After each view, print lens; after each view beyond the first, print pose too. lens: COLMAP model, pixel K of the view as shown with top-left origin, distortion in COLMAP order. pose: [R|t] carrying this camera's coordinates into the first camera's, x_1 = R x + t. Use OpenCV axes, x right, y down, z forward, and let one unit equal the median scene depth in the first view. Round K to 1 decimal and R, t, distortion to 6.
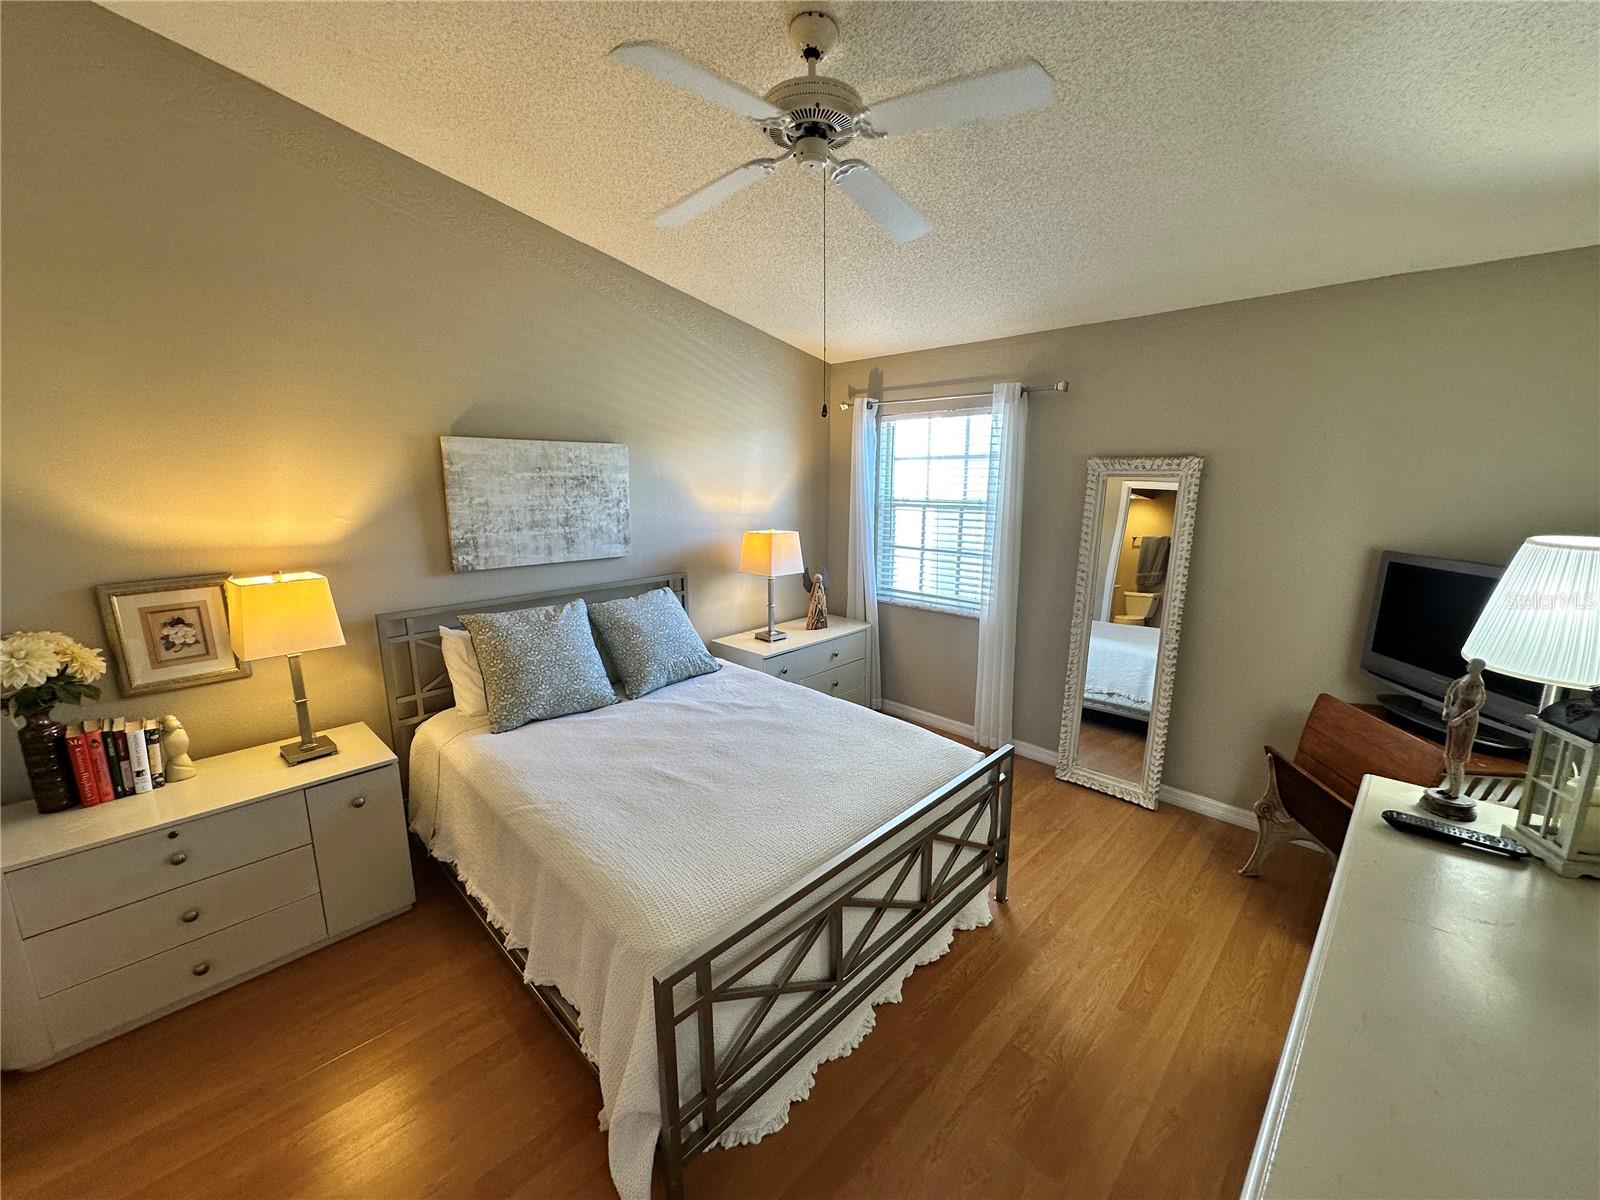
lens RADIAL K [[637.4, 0, 798.9], [0, 637.4, 600.6], [0, 0, 1]] dist [-0.003399, 0.000781]
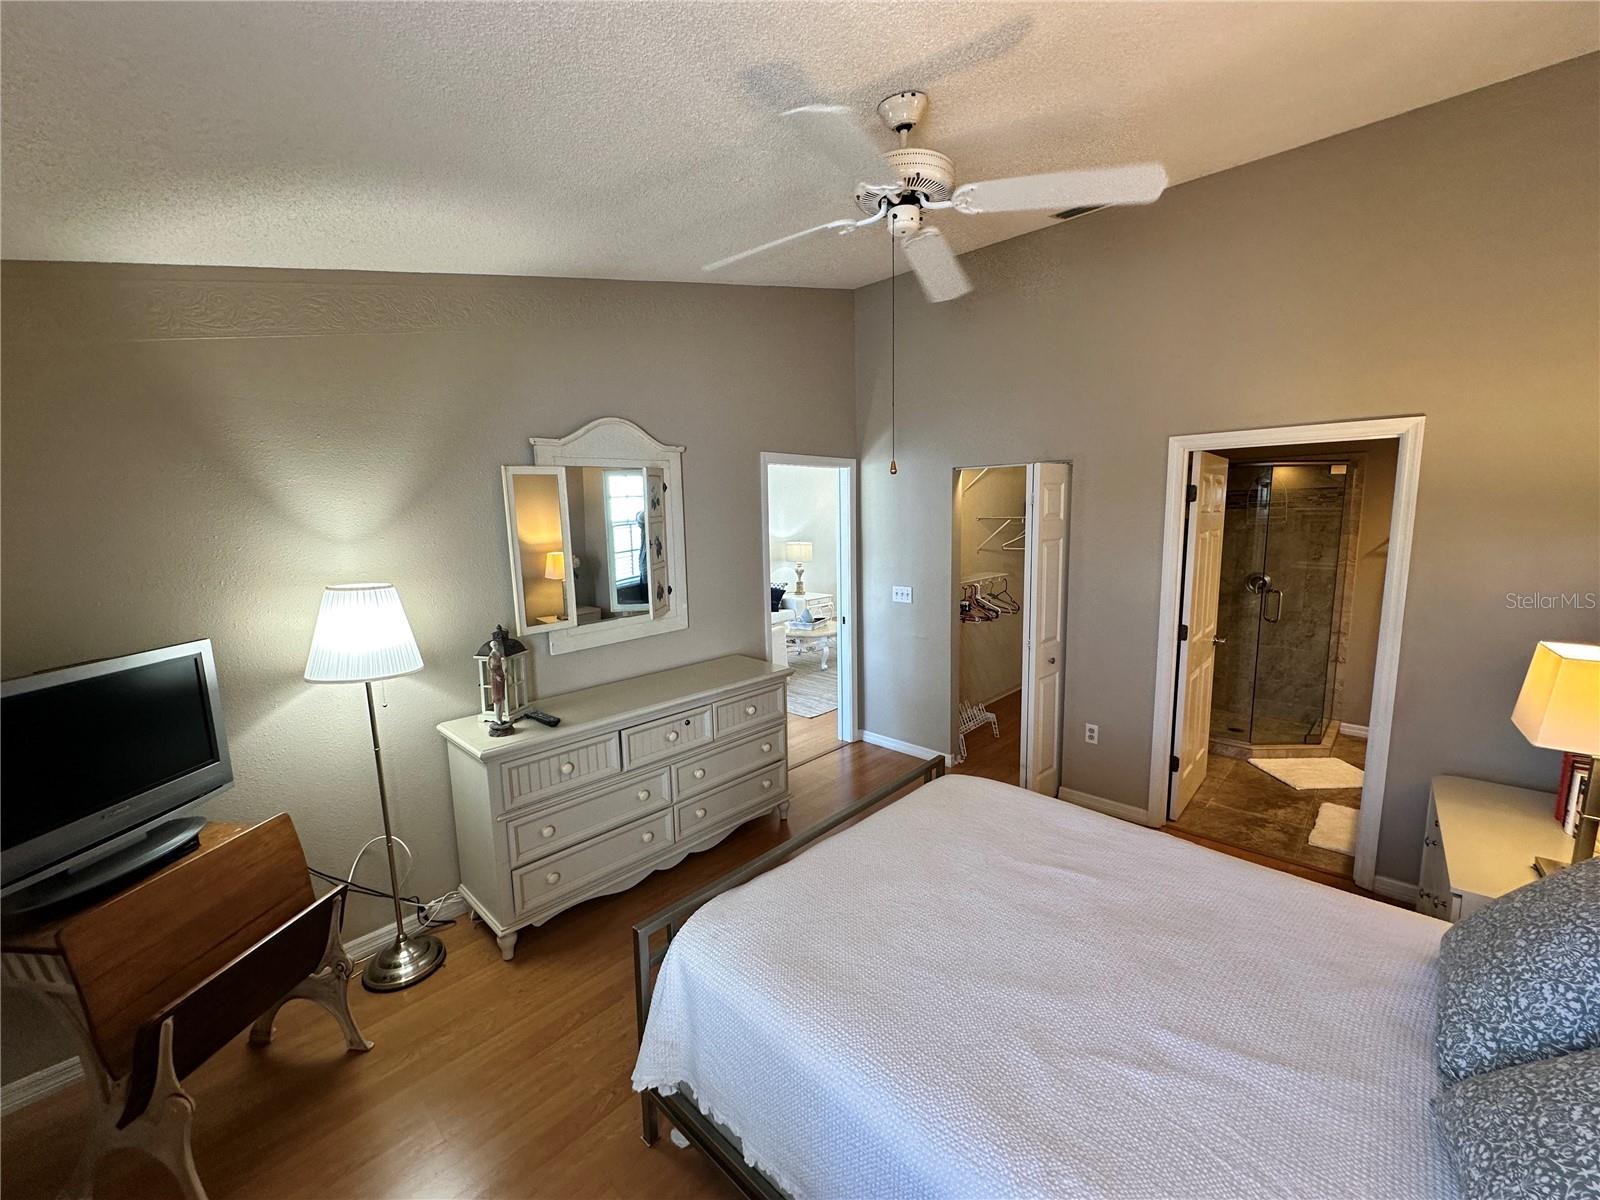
lens RADIAL K [[637.4, 0, 798.9], [0, 637.4, 600.6], [0, 0, 1]] dist [-0.003399, 0.000781]
pose [[-0.999470, 0.025279, -0.020489, 0.111897], [0.017159, 0.944448, 0.328213, -0.233175], [0.027648, 0.327688, -0.944381, 1.057551]]
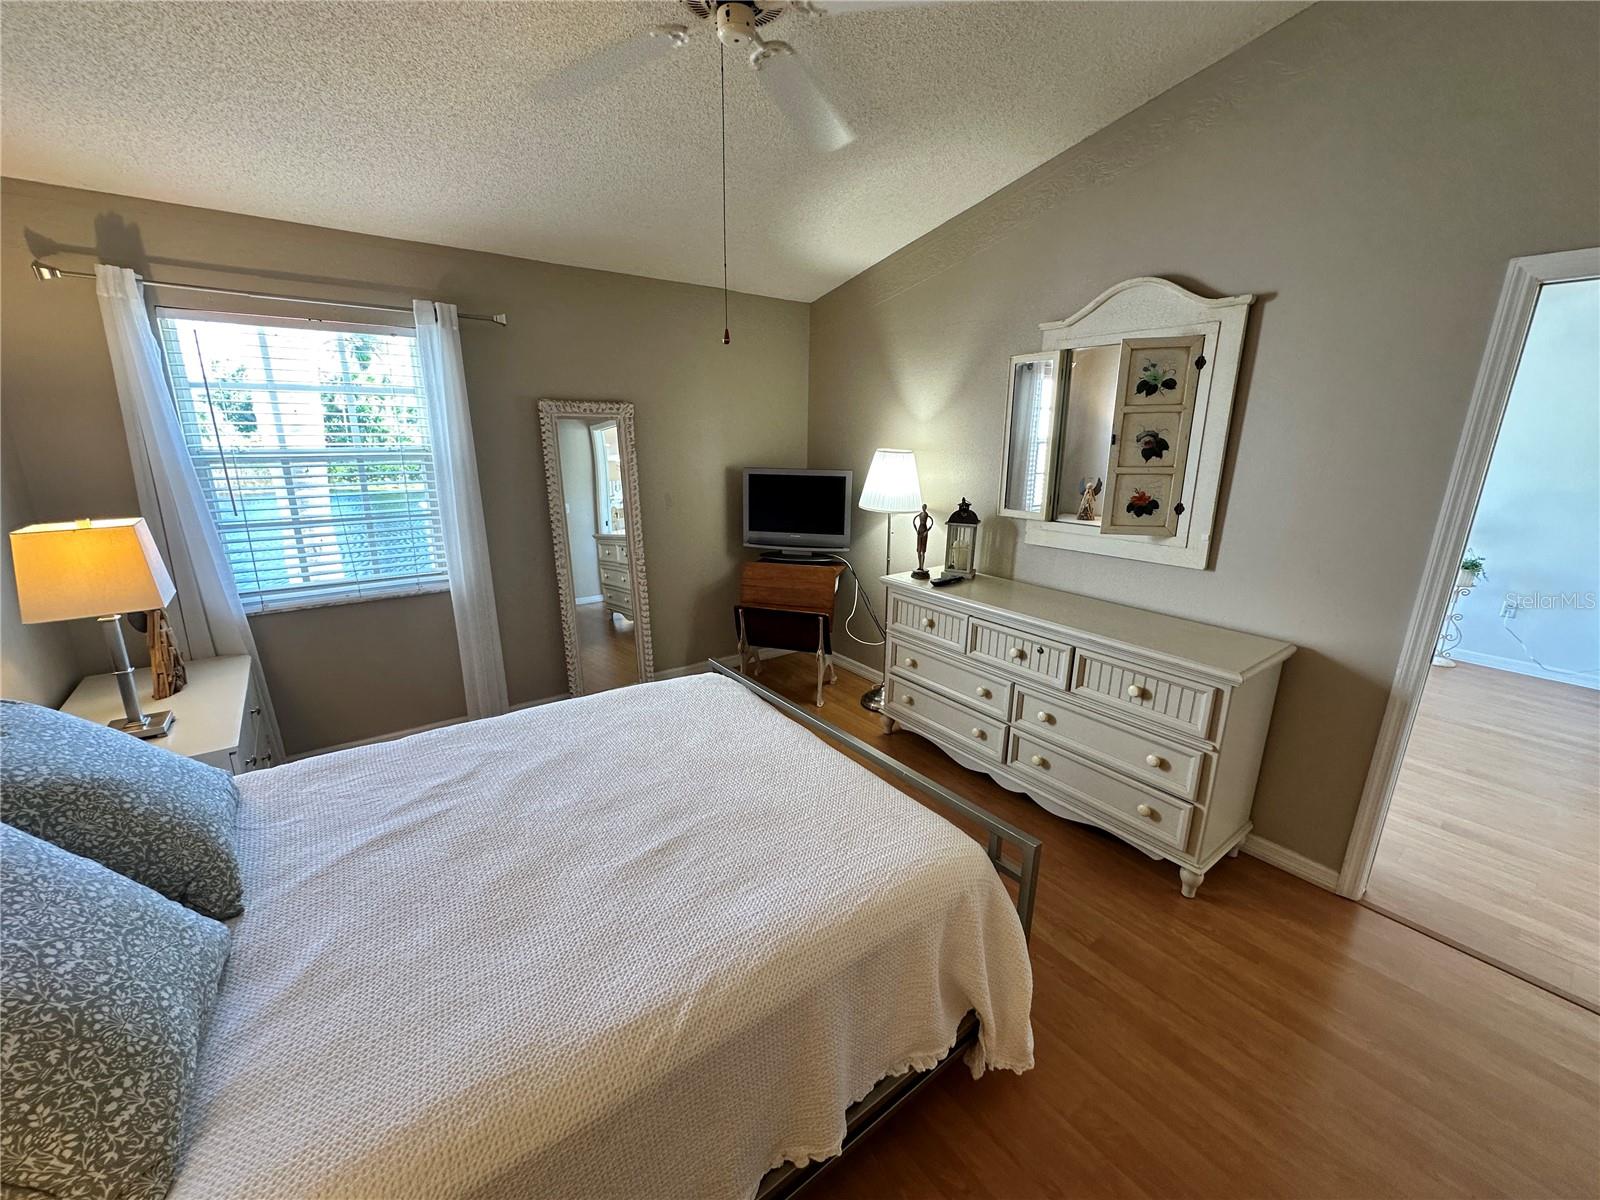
lens RADIAL K [[637.4, 0, 798.9], [0, 637.4, 600.6], [0, 0, 1]] dist [-0.003399, 0.000781]
pose [[0.138003, -0.260515, 0.955556, -0.484571], [0.178020, 0.955599, 0.234817, -0.076284], [-0.974302, 0.137703, 0.178252, 0.425182]]
